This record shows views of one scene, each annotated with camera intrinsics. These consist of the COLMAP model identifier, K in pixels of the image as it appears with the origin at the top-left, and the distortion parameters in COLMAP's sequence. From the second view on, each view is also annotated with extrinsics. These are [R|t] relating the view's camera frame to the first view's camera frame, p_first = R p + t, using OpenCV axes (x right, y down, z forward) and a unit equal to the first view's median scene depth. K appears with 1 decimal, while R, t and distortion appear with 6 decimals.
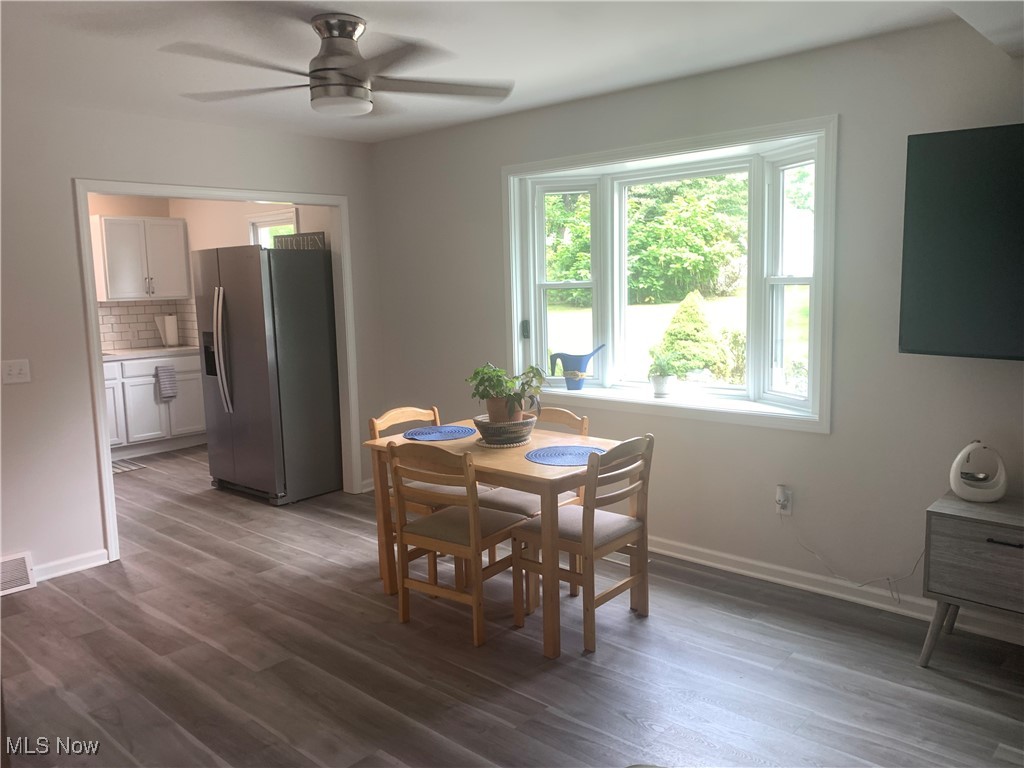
lens RADIAL K [[801.3, 0, 506.0], [0, 801.3, 379.3], [0, 0, 1]] dist [0.056528, -0.021003]
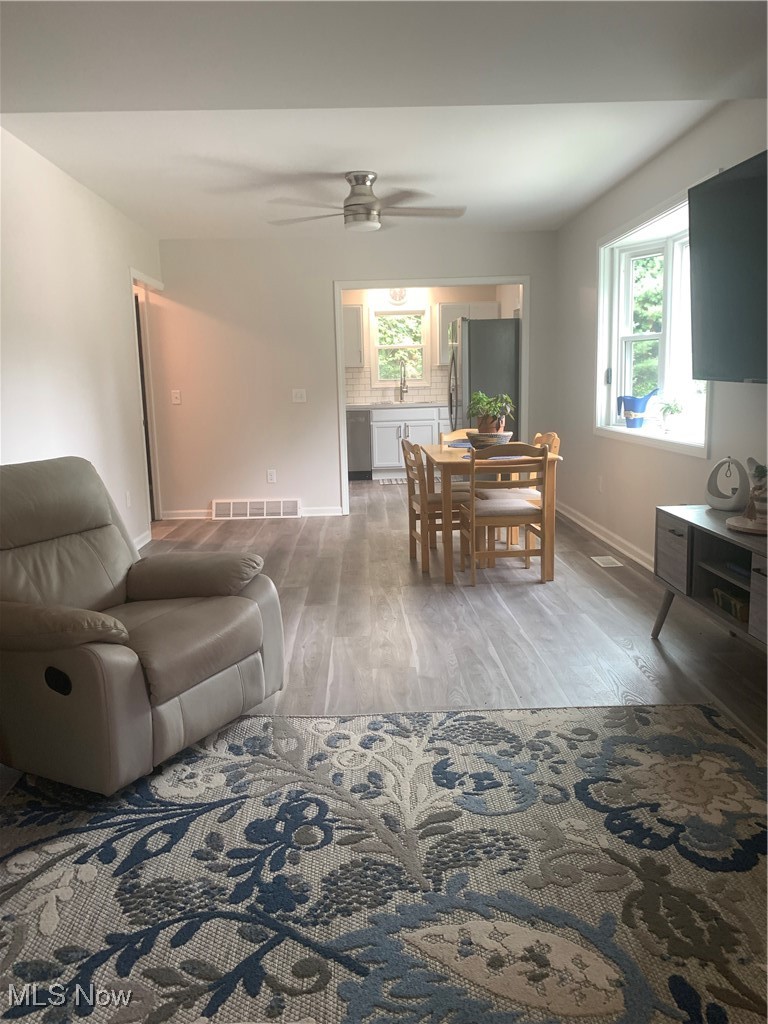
lens RADIAL K [[801.3, 0, 383.6], [0, 801.3, 514.0], [0, 0, 1]] dist [0.056528, -0.021003]
pose [[0.704197, 0.125543, -0.698817, 0.654493], [-0.084133, 0.992063, 0.093445, 0.056538], [0.705002, -0.007010, 0.709171, -0.091880]]
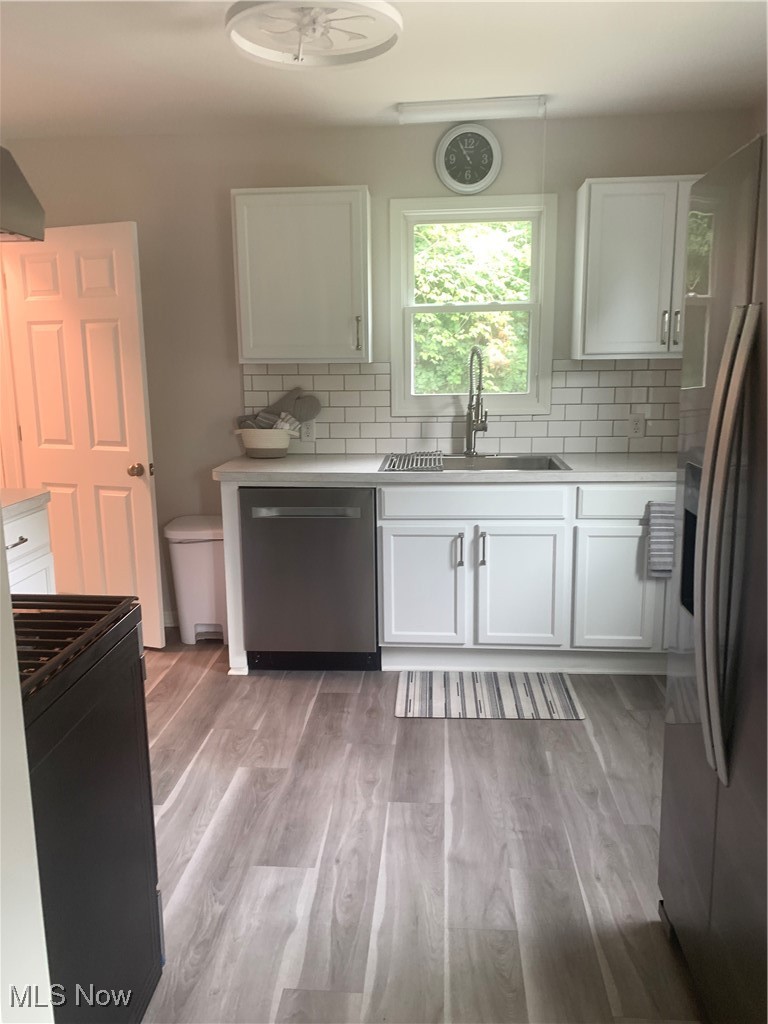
lens RADIAL K [[801.3, 0, 365.3], [0, 801.3, 515.2], [0, 0, 1]] dist [0.056528, -0.021003]
pose [[0.612467, 0.168390, -0.772353, -0.252515], [-0.100684, 0.985708, 0.135064, -0.079819], [0.784058, -0.004958, 0.620668, 0.854613]]
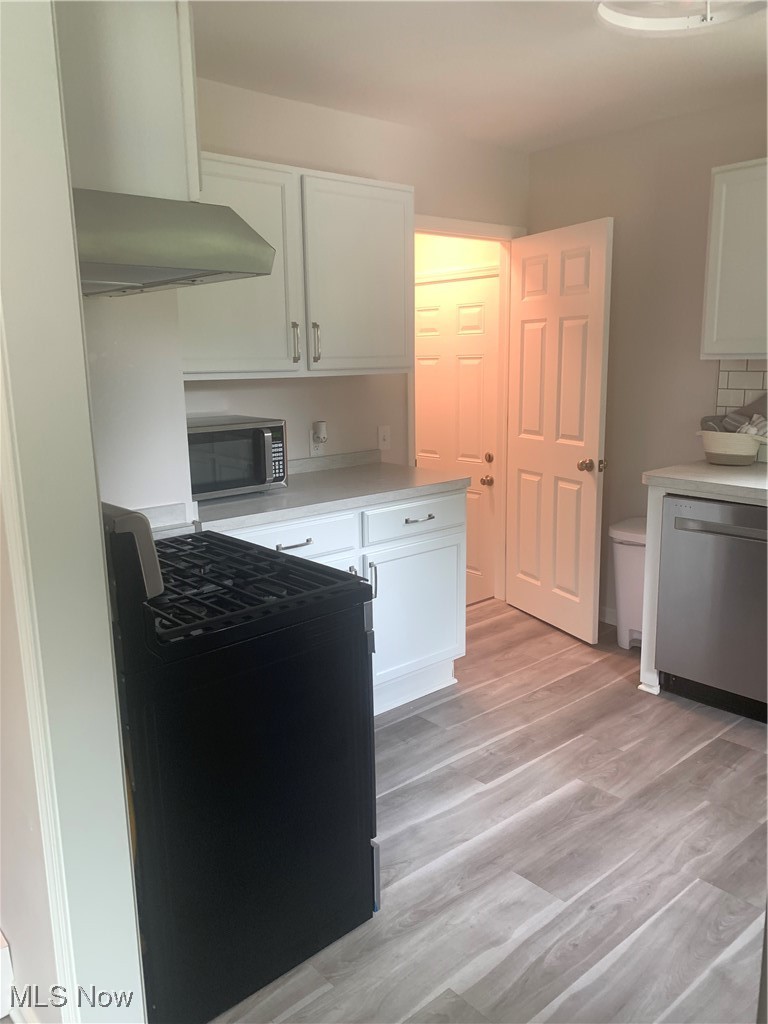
lens RADIAL K [[801.3, 0, 383.8], [0, 801.3, 513.9], [0, 0, 1]] dist [0.056528, -0.021003]
pose [[-0.084594, 0.221789, -0.971418, -0.205665], [-0.108997, 0.967003, 0.230272, -0.108761], [0.990436, 0.125361, -0.057628, 1.020982]]
